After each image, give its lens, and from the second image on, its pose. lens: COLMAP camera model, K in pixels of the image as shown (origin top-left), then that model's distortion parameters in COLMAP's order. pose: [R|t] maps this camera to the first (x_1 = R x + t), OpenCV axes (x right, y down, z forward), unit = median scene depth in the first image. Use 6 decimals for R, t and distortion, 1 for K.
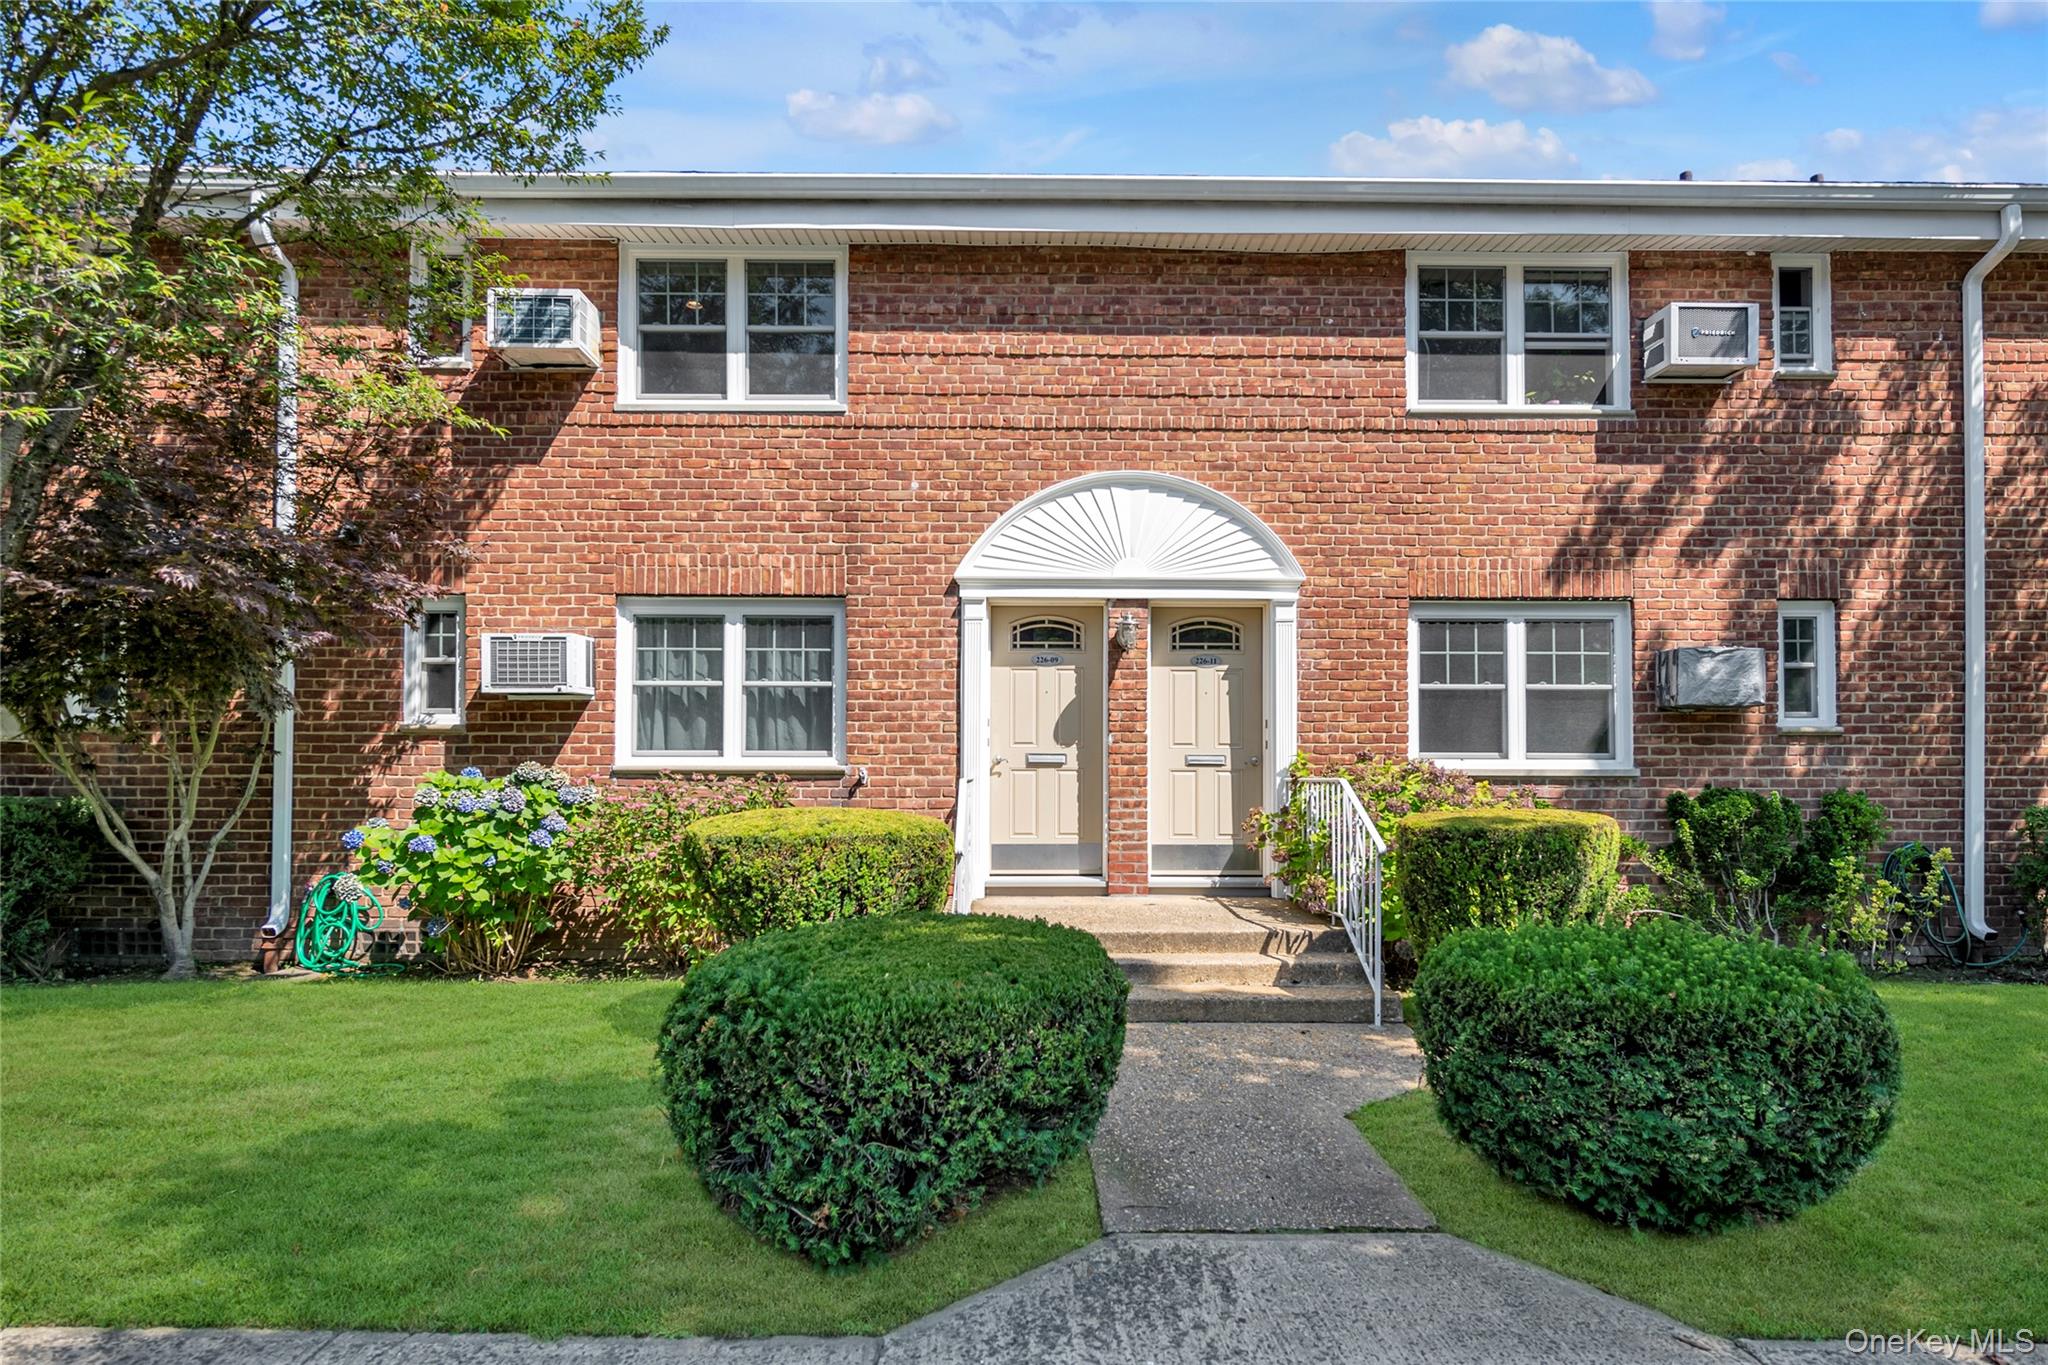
lens RADIAL K [[1177.7, 0, 1024.1], [0, 1177.7, 760.4], [0, 0, 1]] dist [0.002699, -0.000226]
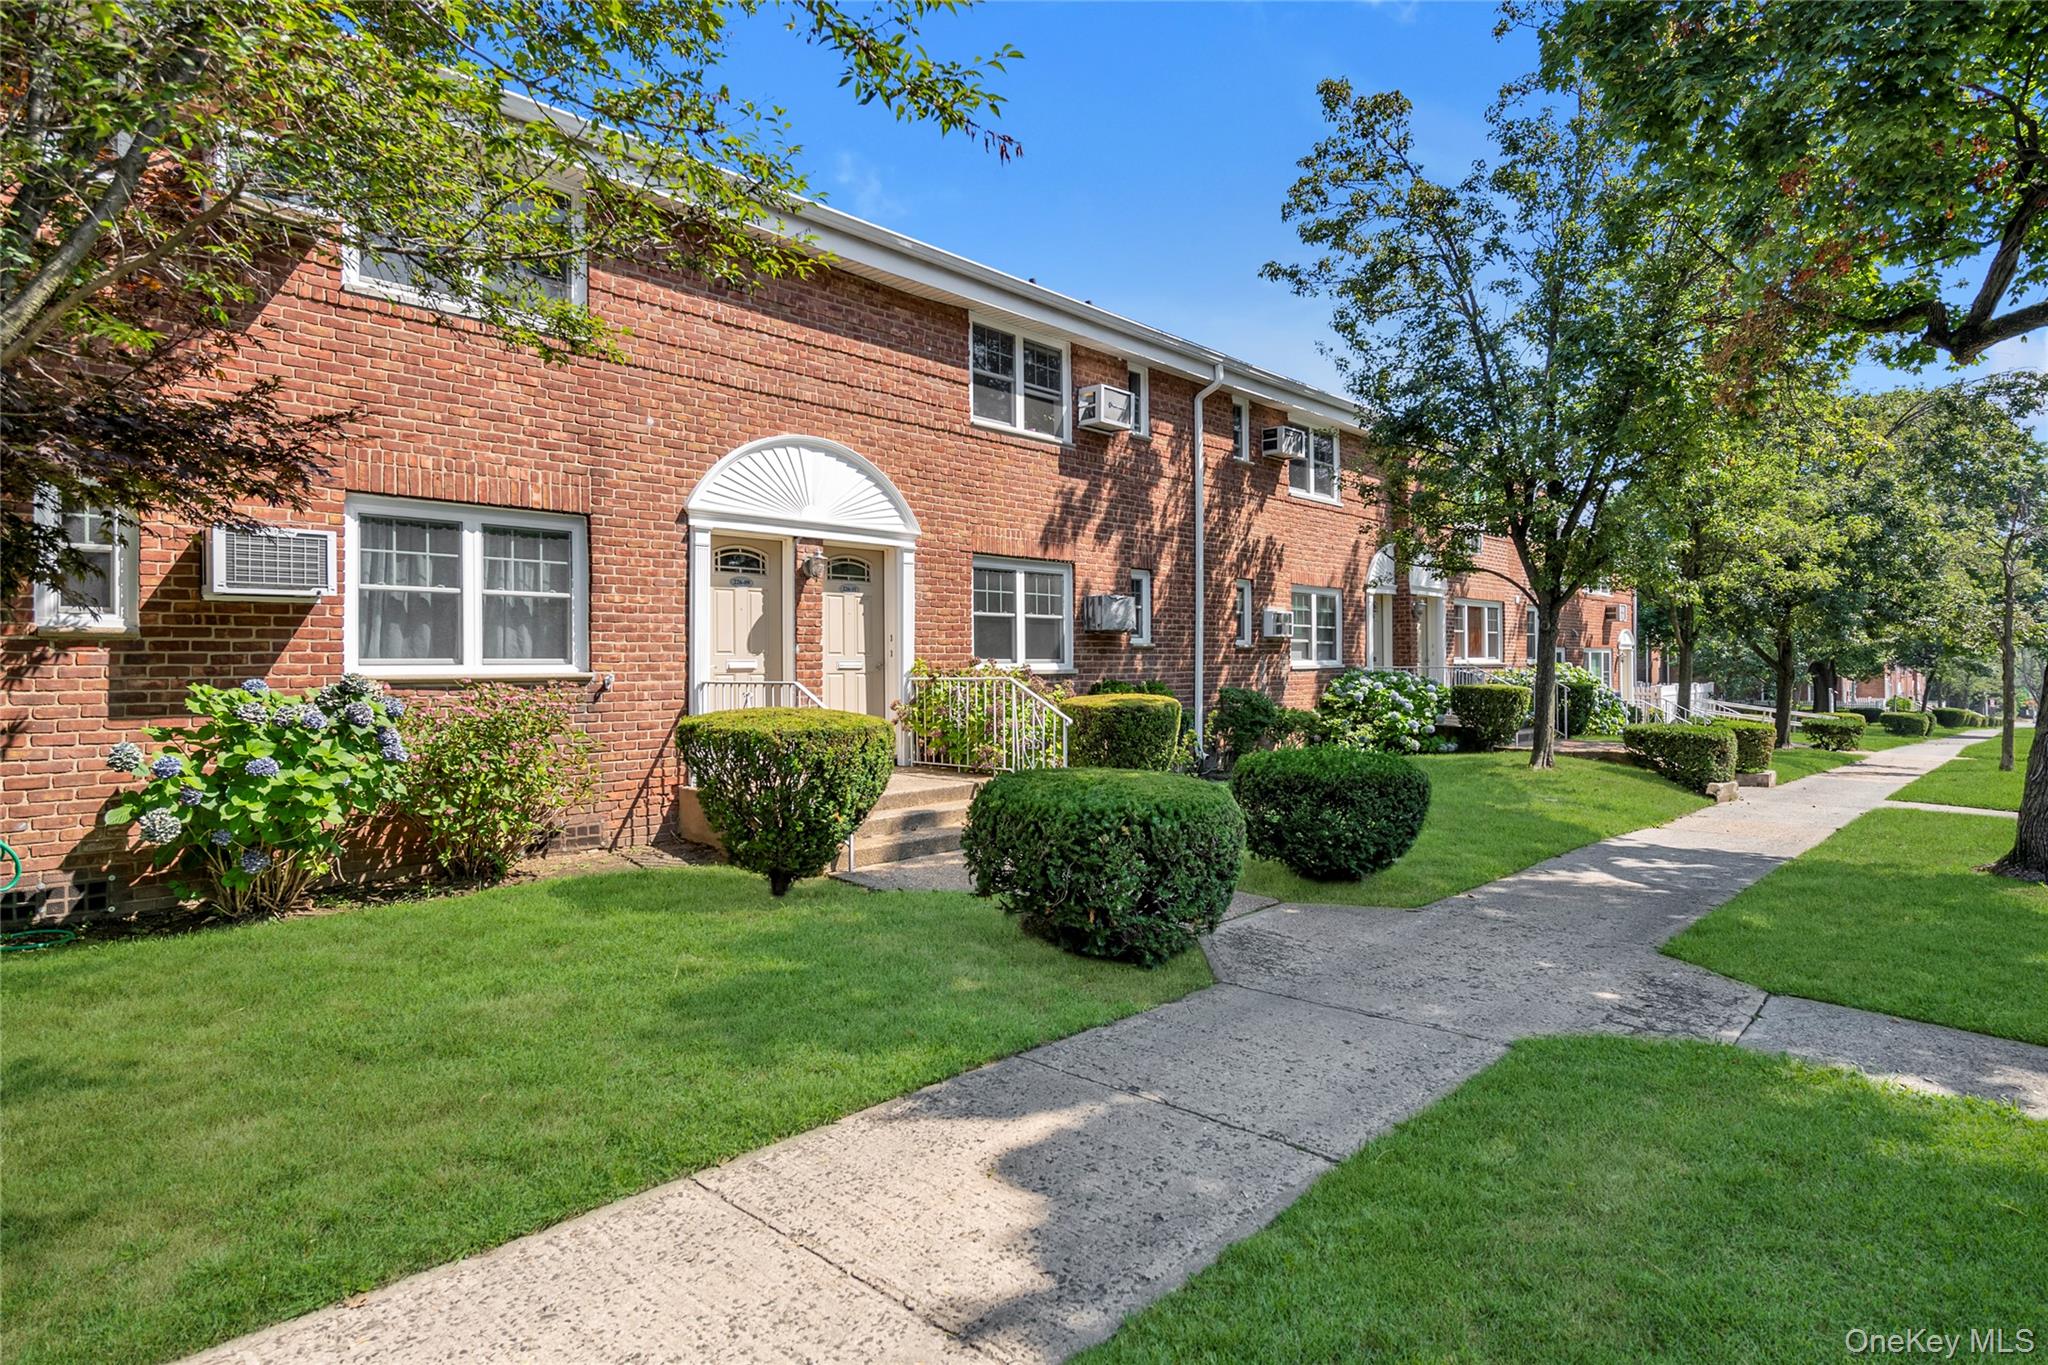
lens RADIAL K [[1119.7, 0, 1024.2], [0, 1119.7, 676.2], [0, 0, 1]] dist [-0.002655, -0.000947]
pose [[0.685290, -0.013185, 0.728151, -0.627398], [0.002889, 0.999877, 0.015386, -0.006874], [-0.728265, -0.008440, 0.685244, 0.010790]]
